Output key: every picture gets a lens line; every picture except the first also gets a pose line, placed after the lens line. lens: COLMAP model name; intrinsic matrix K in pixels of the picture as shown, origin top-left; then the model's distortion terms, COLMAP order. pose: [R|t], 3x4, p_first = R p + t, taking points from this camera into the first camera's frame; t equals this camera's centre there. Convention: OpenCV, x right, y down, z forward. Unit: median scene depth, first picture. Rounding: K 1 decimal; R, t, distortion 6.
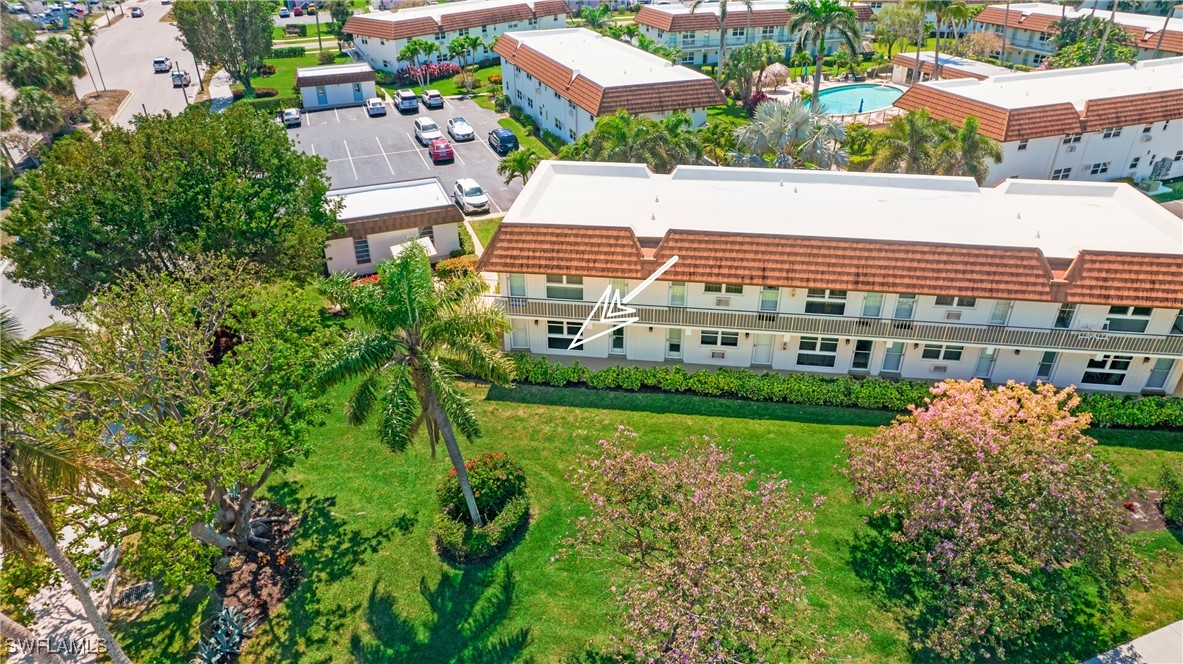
lens RADIAL K [[755.8, 0, 591.5], [0, 755.8, 332.0], [0, 0, 1]] dist [-0.074941, 0.069708]
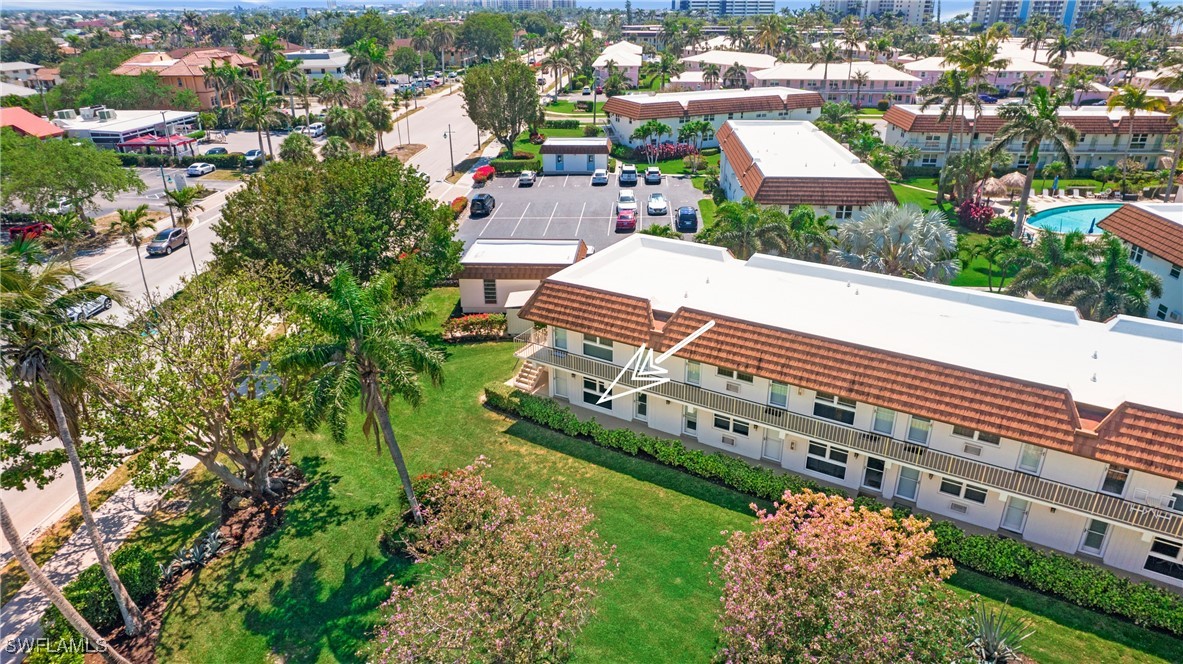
lens RADIAL K [[755.8, 0, 591.5], [0, 755.8, 332.0], [0, 0, 1]] dist [-0.074941, 0.069708]
pose [[0.912914, 0.165546, -0.373072, 0.373357], [-0.203442, 0.976973, -0.064307, -0.009694], [0.353836, 0.134605, 0.925571, -0.001595]]
